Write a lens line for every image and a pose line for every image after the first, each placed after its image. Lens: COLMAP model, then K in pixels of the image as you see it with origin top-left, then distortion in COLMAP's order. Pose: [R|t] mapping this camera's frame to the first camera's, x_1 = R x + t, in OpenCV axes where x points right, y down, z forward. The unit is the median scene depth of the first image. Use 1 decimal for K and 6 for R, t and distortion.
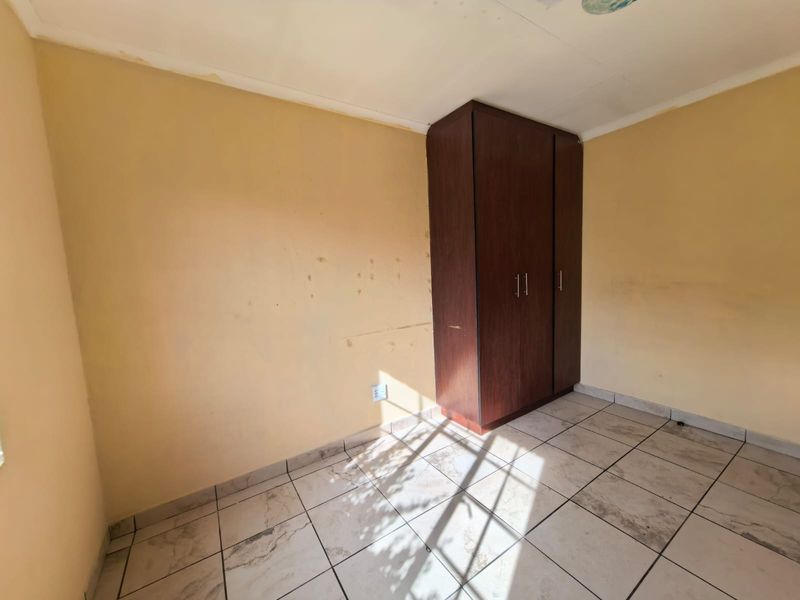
lens RADIAL K [[315.9, 0, 403.6], [0, 315.9, 300.5], [0, 0, 1]] dist [0.013828, -0.000190]
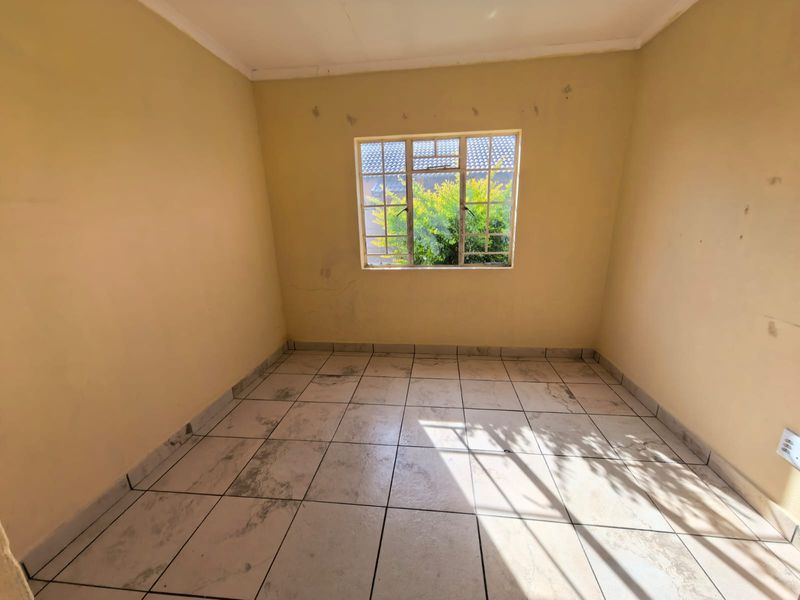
lens RADIAL K [[315.9, 0, 403.6], [0, 315.9, 300.5], [0, 0, 1]] dist [0.013828, -0.000190]
pose [[-0.639237, 0.260131, -0.723677, 0.831142], [-0.020436, 0.934971, 0.354134, -0.136884], [0.768738, 0.241165, -0.592352, 1.005112]]
